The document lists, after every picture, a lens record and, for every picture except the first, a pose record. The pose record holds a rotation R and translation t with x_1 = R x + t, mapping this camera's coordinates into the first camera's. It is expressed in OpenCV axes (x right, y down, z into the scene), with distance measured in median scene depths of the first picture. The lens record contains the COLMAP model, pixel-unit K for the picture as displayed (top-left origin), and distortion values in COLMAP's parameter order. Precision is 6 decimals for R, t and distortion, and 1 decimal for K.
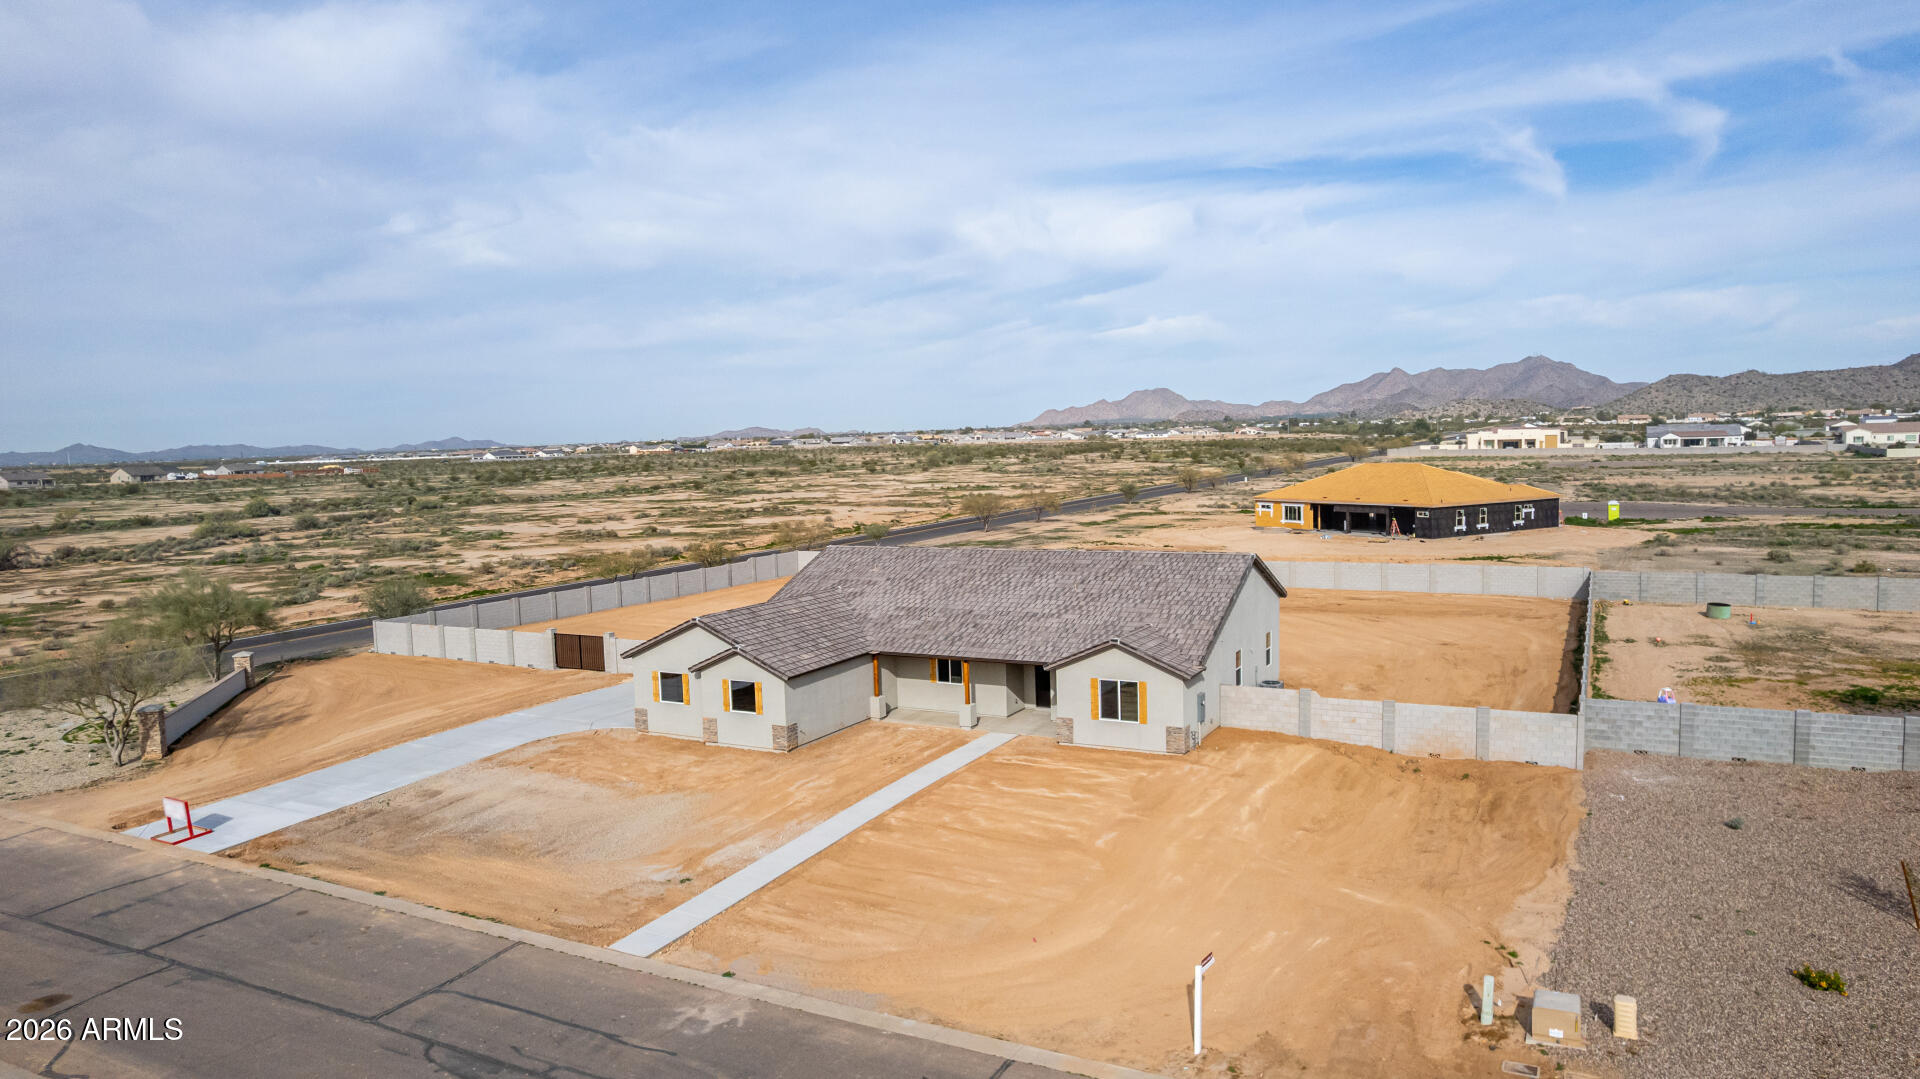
lens RADIAL K [[1248.4, 0, 973.8], [0, 1248.4, 549.1], [0, 0, 1]] dist [-0.078278, 0.071852]
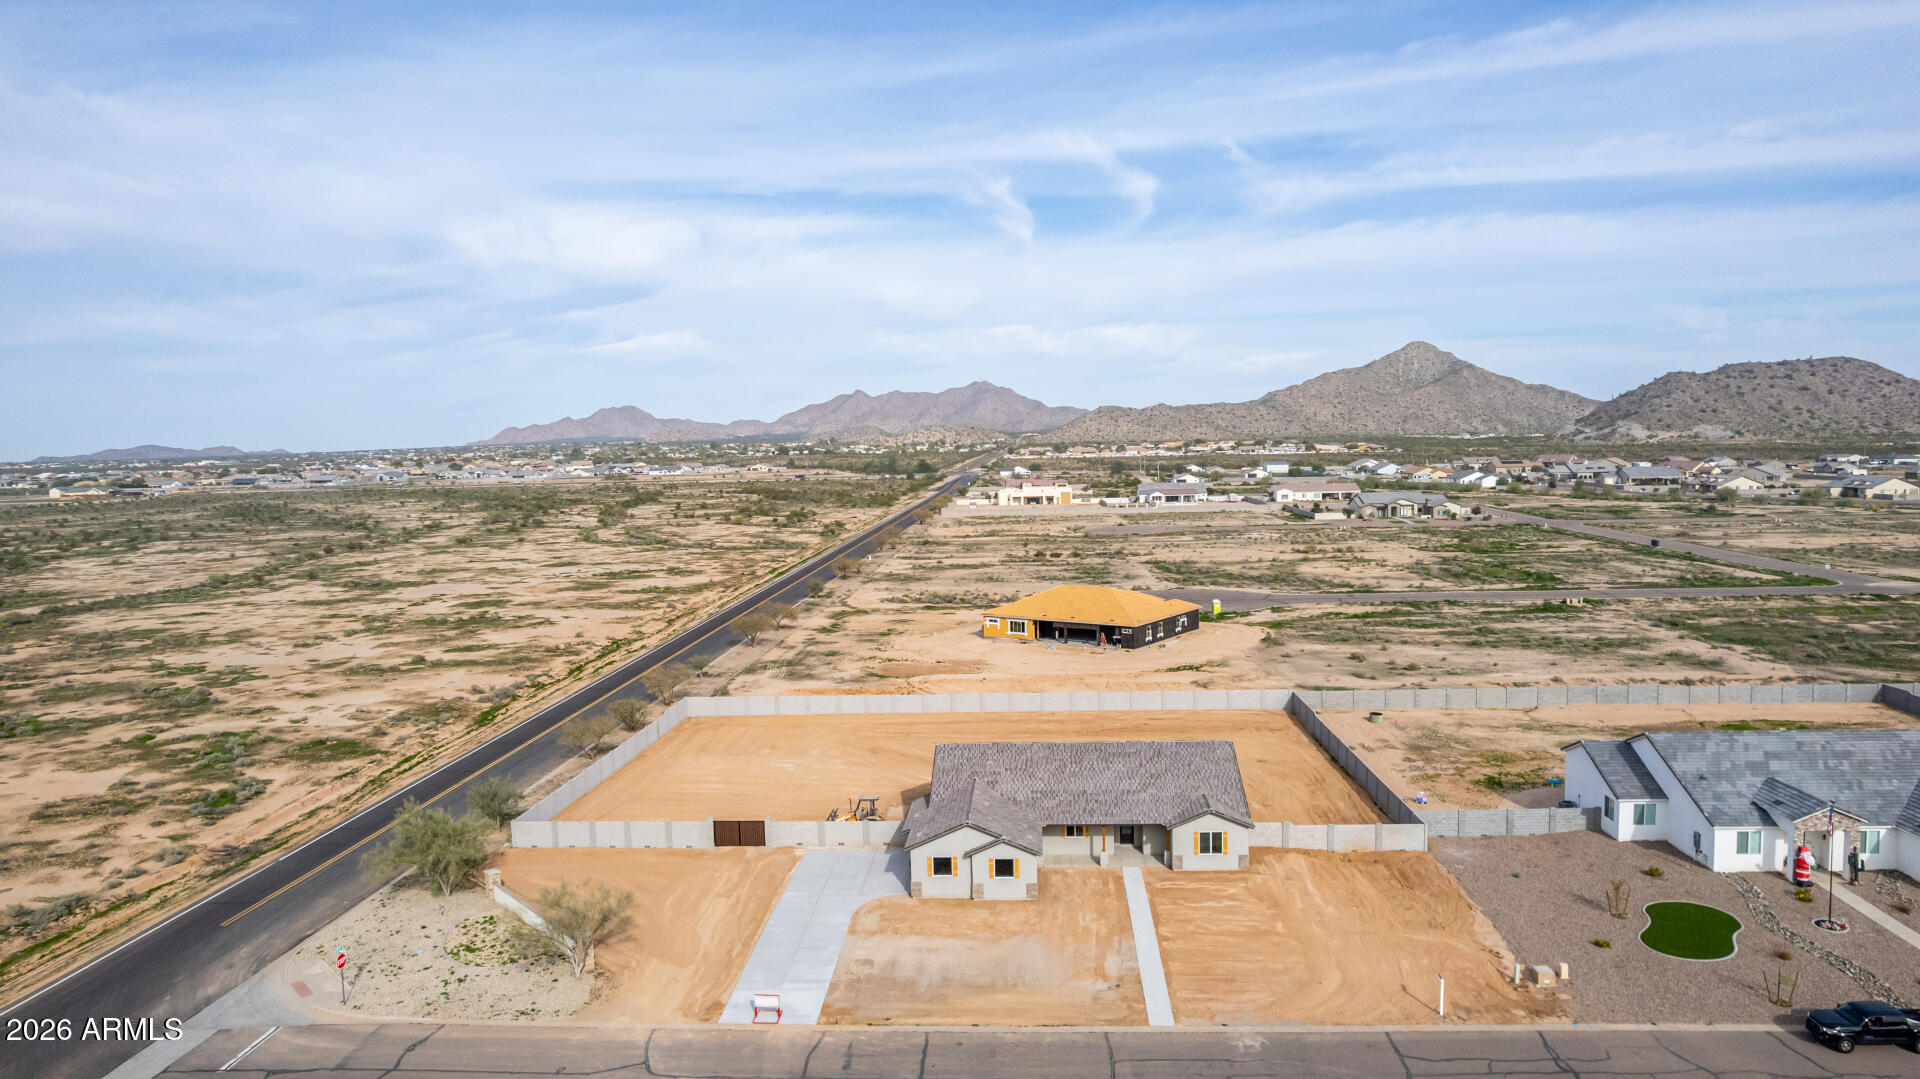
lens RADIAL K [[1253.4, 0, 975.5], [0, 1253.4, 536.7], [0, 0, 1]] dist [-0.076333, 0.068129]
pose [[0.909242, -0.026586, 0.415417, -0.926190], [0.035086, 0.999302, -0.012841, -0.308170], [-0.414786, 0.026251, 0.909540, -0.498684]]
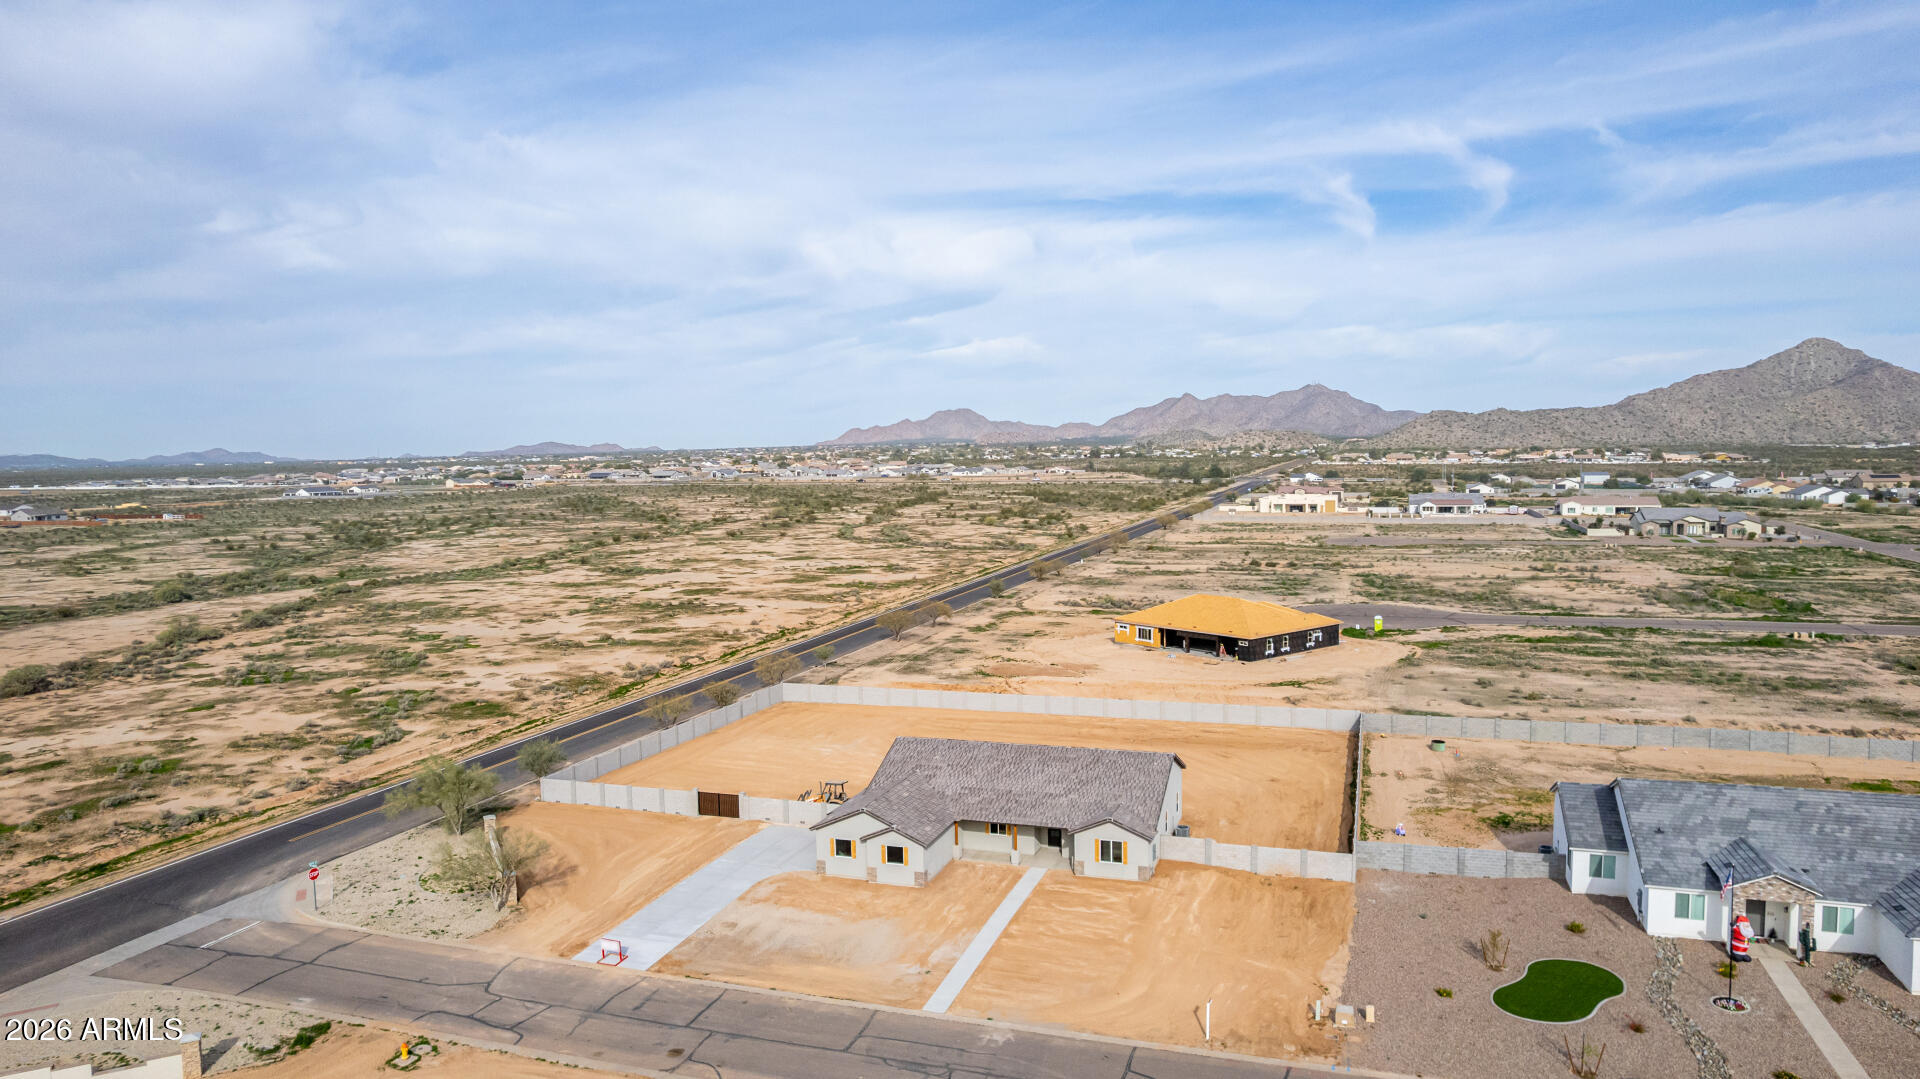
lens RADIAL K [[1253.4, 0, 975.5], [0, 1253.4, 536.7], [0, 0, 1]] dist [-0.076333, 0.068129]
pose [[0.986891, 0.000671, 0.161387, -0.370980], [0.002603, 0.999795, -0.020078, -0.300017], [-0.161367, 0.020235, 0.986687, -0.761776]]
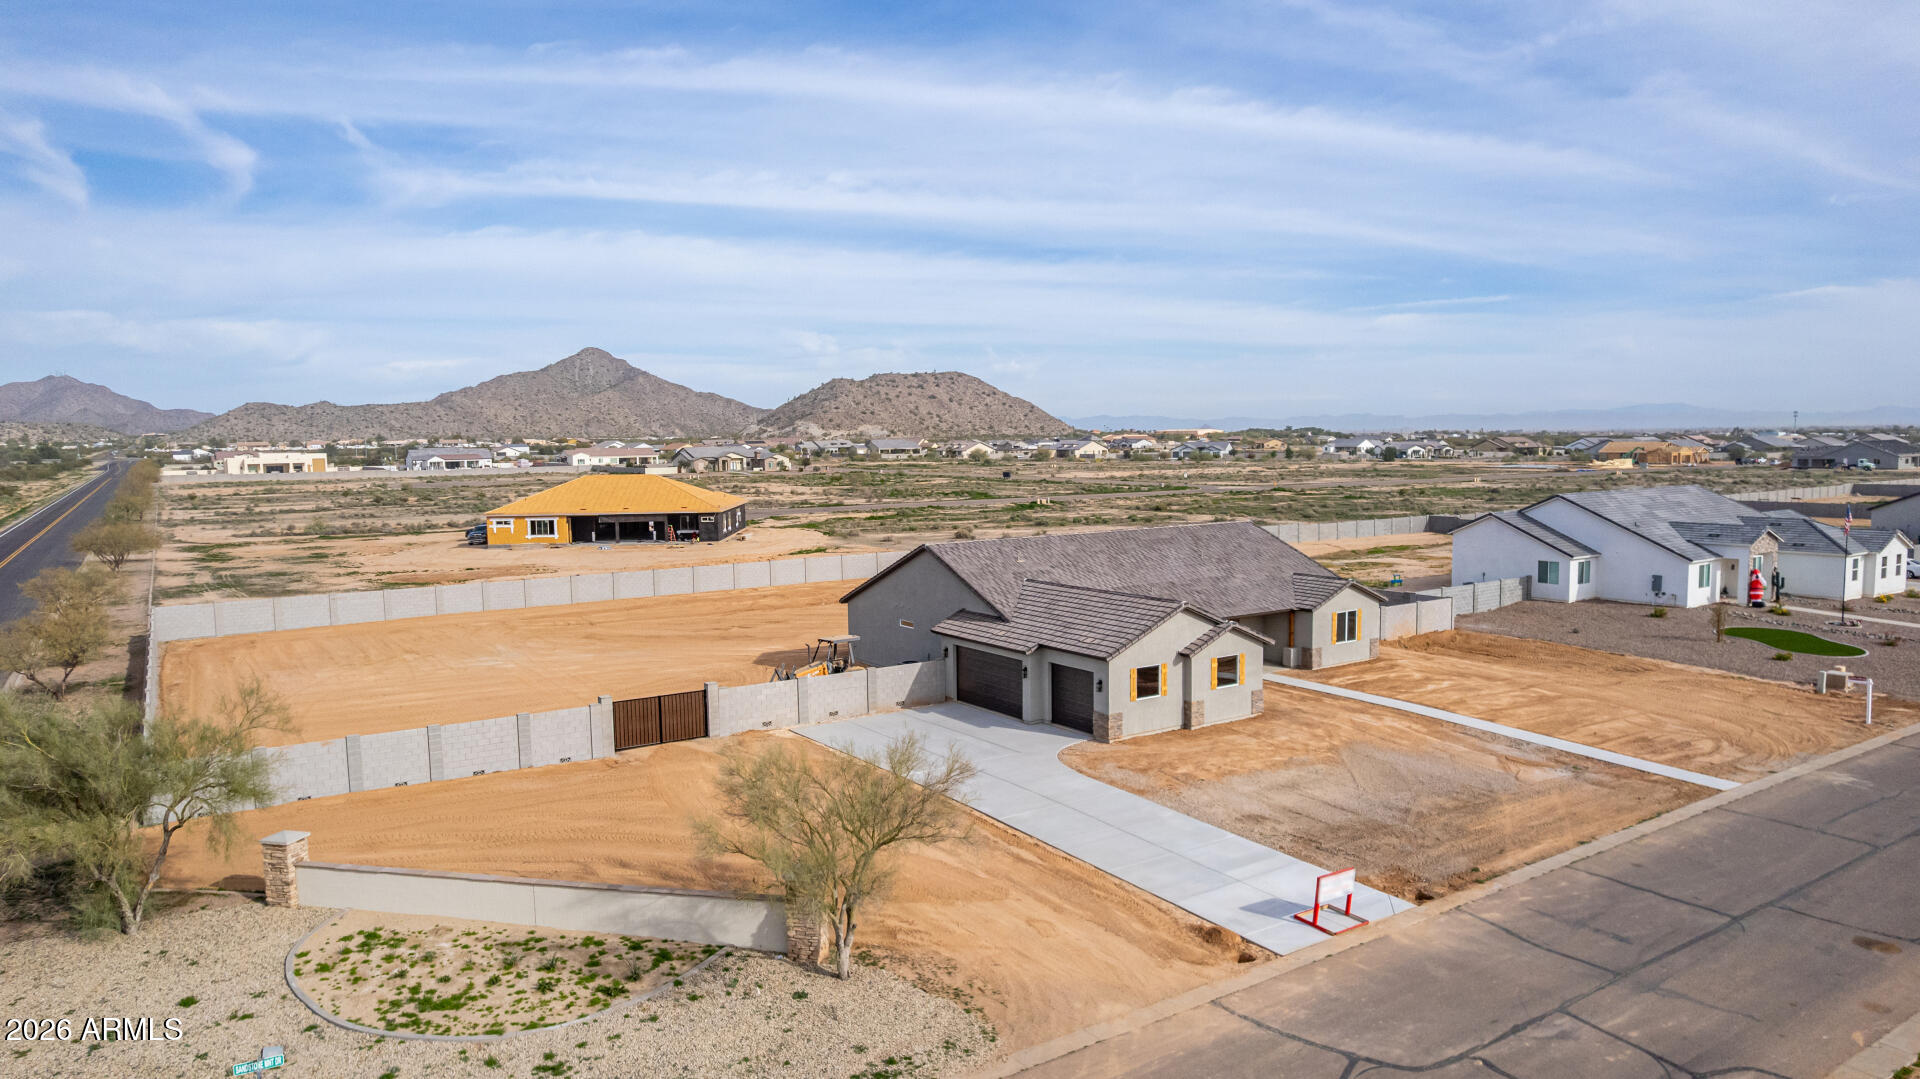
lens RADIAL K [[1235.9, 0, 969.5], [0, 1235.9, 617.6], [0, 0, 1]] dist [-0.074238, 0.066481]
pose [[0.468627, -0.107458, 0.876836, -1.232431], [0.079185, 0.993688, 0.079458, -0.024895], [-0.879840, 0.032196, 0.474179, 0.735947]]
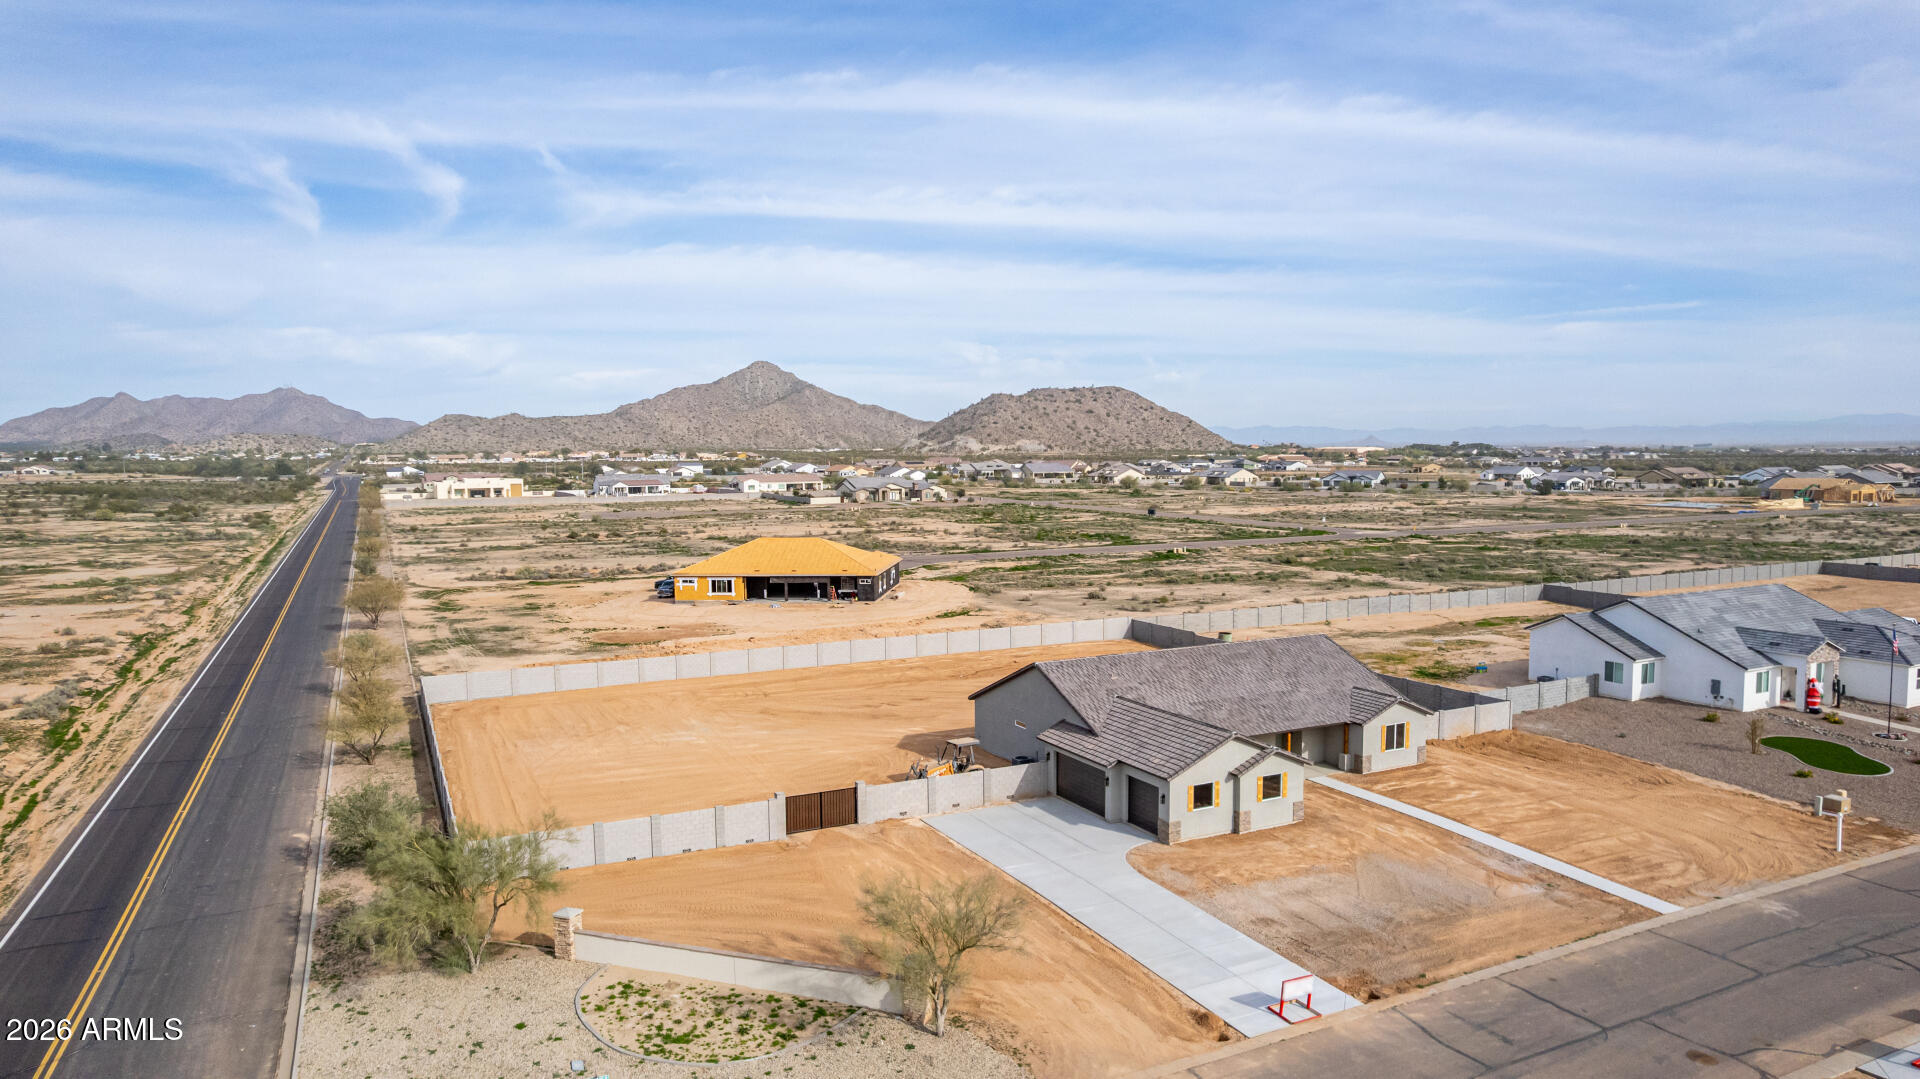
lens RADIAL K [[1235.6, 0, 970.9], [0, 1235.6, 569.5], [0, 0, 1]] dist [-0.069148, 0.060144]
pose [[0.576307, -0.058680, 0.815124, -1.440149], [0.065558, 0.997524, 0.025460, -0.162888], [-0.814599, 0.038765, 0.578727, 0.538959]]
